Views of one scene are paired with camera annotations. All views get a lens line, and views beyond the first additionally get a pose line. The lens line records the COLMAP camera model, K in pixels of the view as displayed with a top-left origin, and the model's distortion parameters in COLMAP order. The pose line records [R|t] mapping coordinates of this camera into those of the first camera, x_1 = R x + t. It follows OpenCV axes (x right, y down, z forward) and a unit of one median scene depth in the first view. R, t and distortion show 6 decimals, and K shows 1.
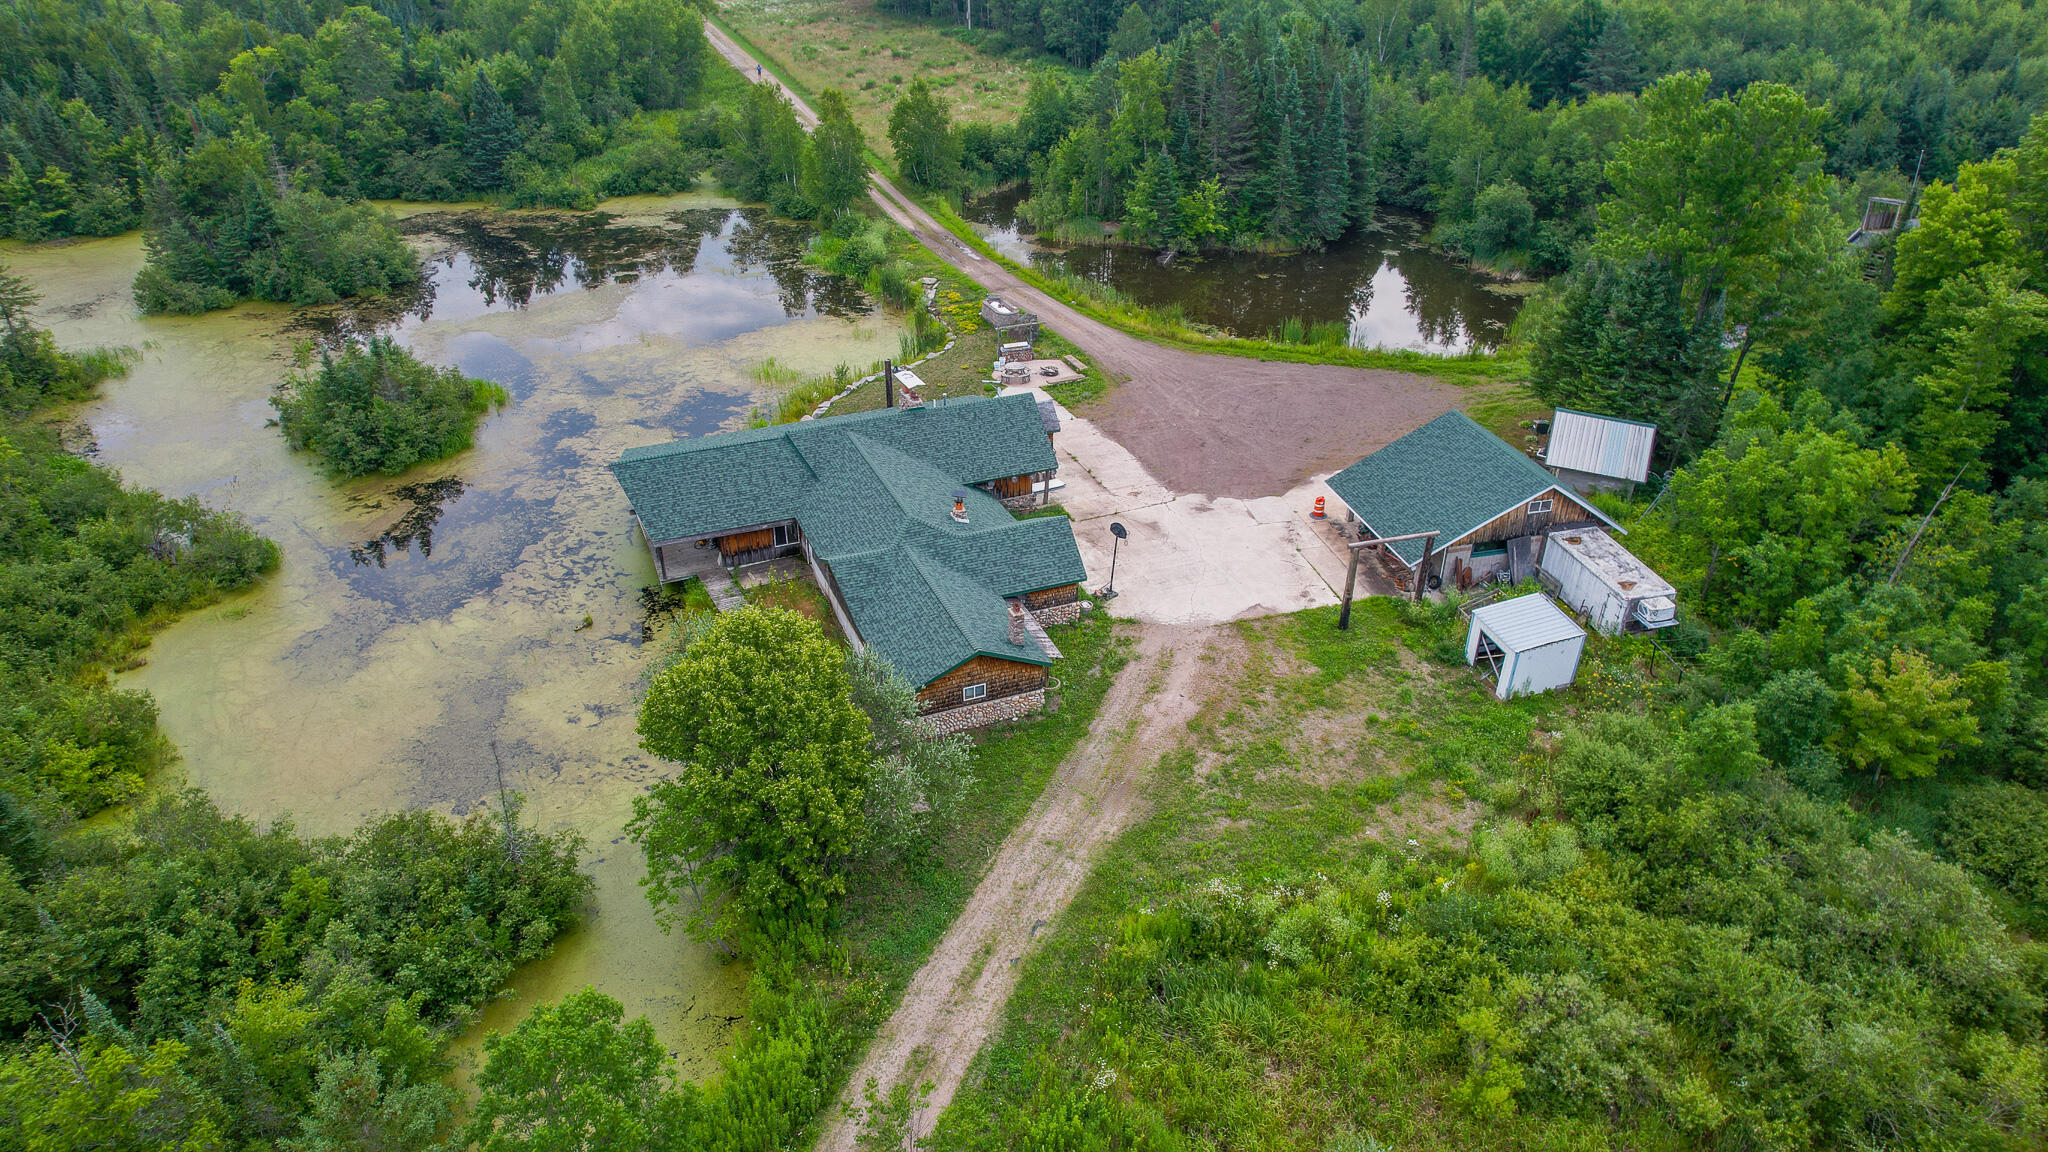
lens RADIAL K [[1301.5, 0, 1024.0], [0, 1301.5, 576.0], [0, 0, 1]] dist [-0.075023, 0.058684]
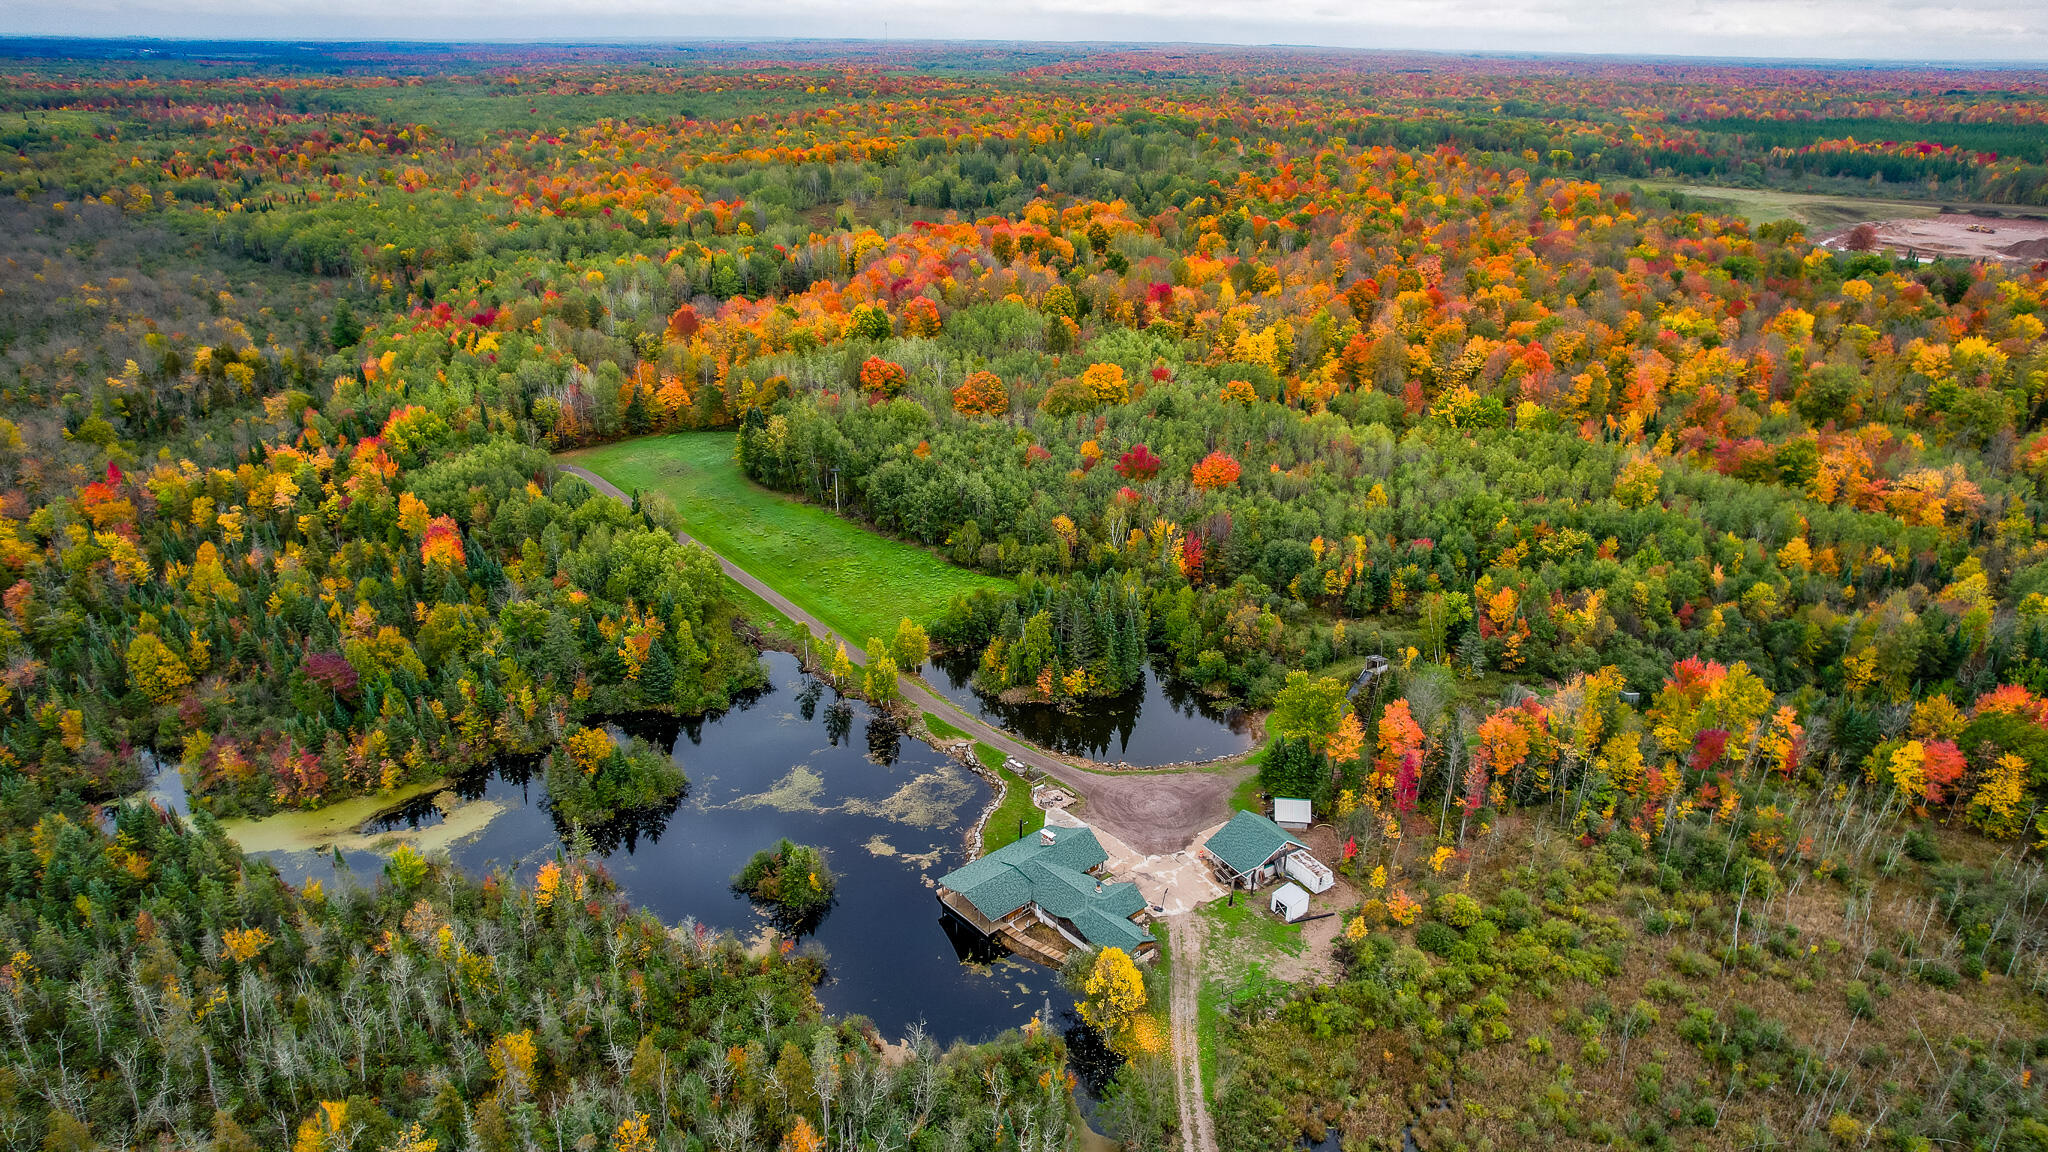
lens RADIAL K [[1301.5, 0, 1024.0], [0, 1301.5, 576.0], [0, 0, 1]] dist [-0.075023, 0.058684]
pose [[0.948402, -0.117665, 0.294431, -0.802841], [0.155178, 0.982032, -0.107395, -0.372962], [-0.276504, 0.147542, 0.949619, -1.448201]]
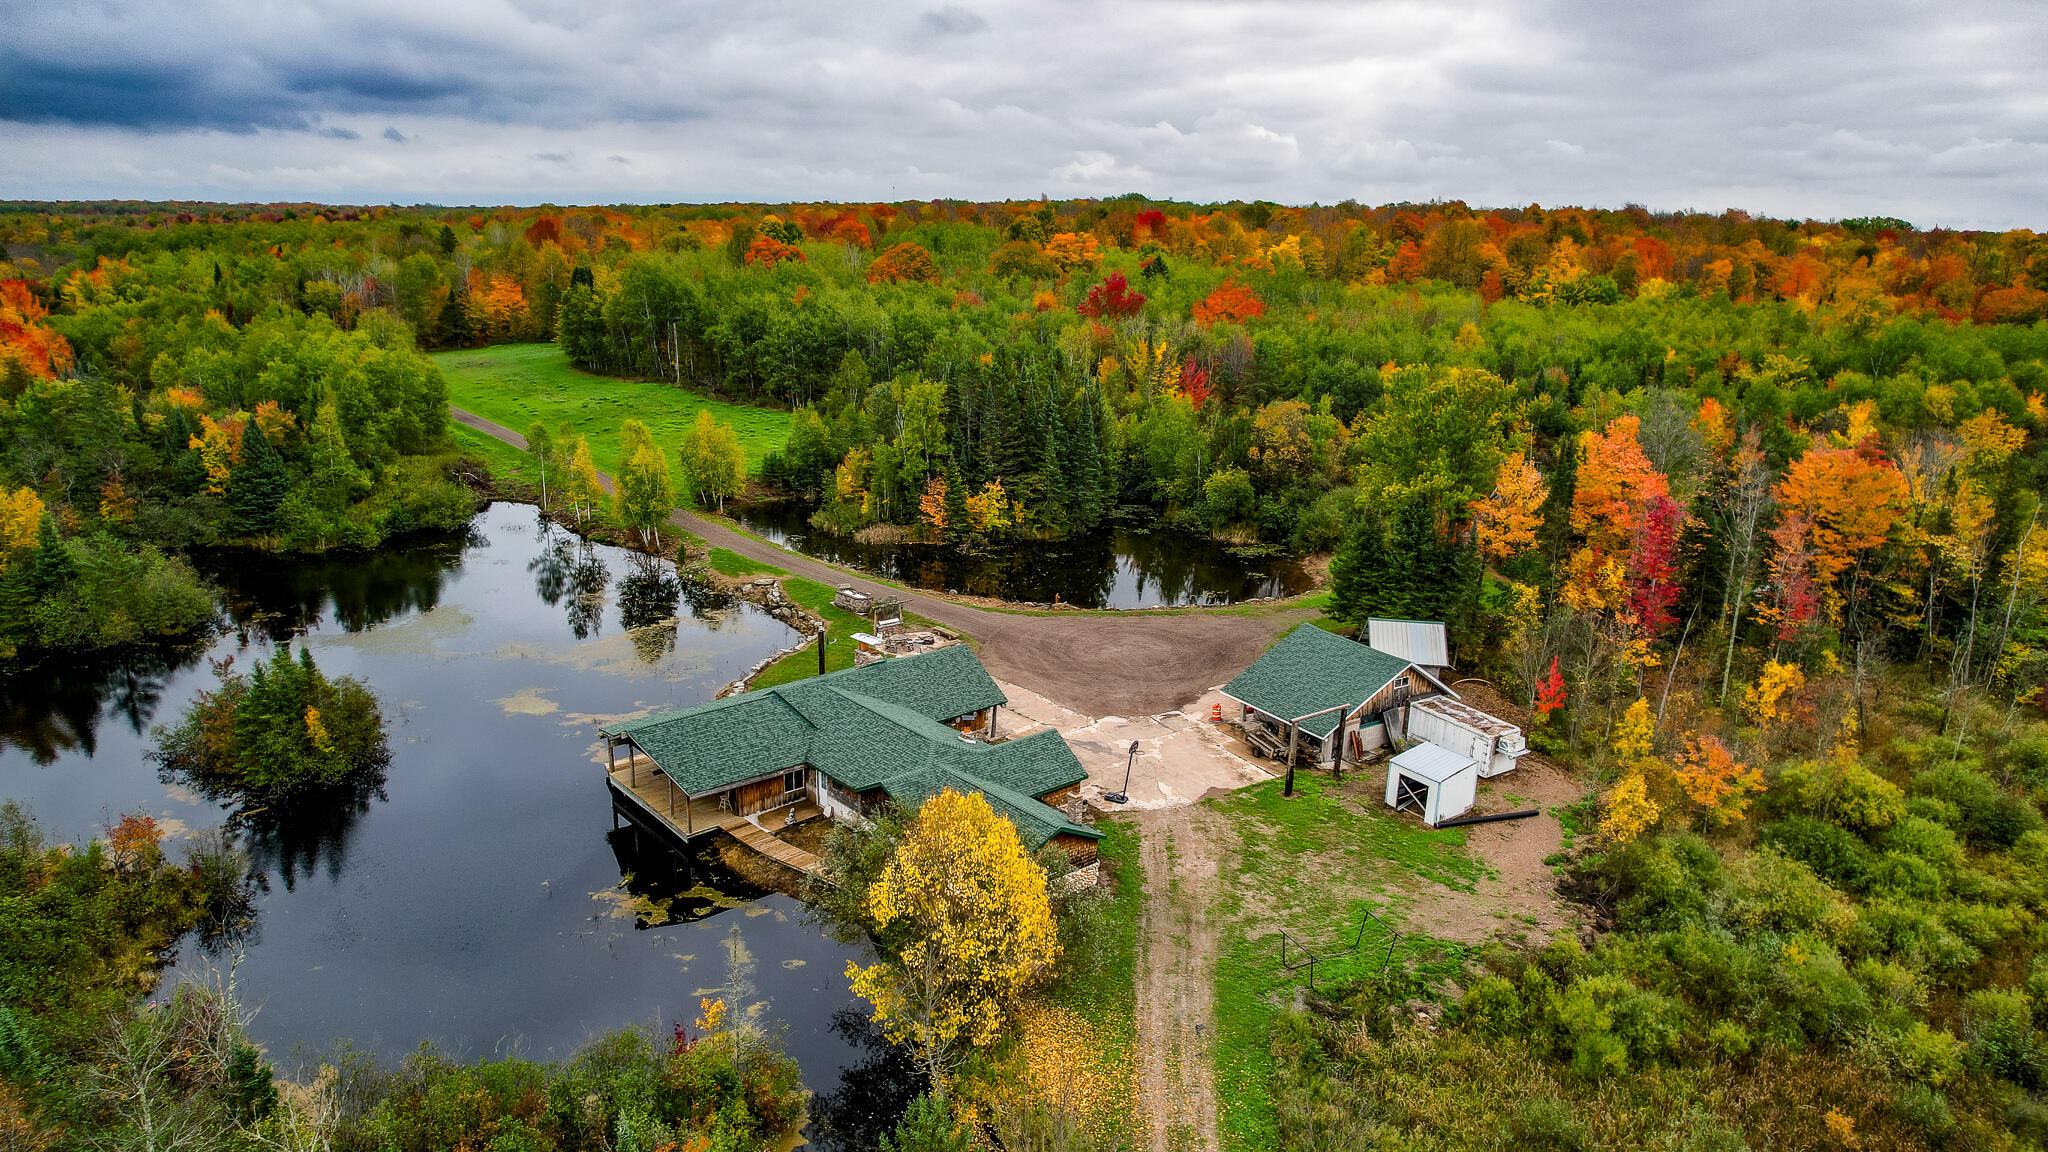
lens RADIAL K [[1301.5, 0, 1024.0], [0, 1301.5, 576.0], [0, 0, 1]] dist [-0.075023, 0.058684]
pose [[0.950369, -0.071033, 0.302907, -0.287220], [0.146710, 0.960866, -0.234975, 0.078193], [-0.274361, 0.267753, 0.923599, -0.088126]]
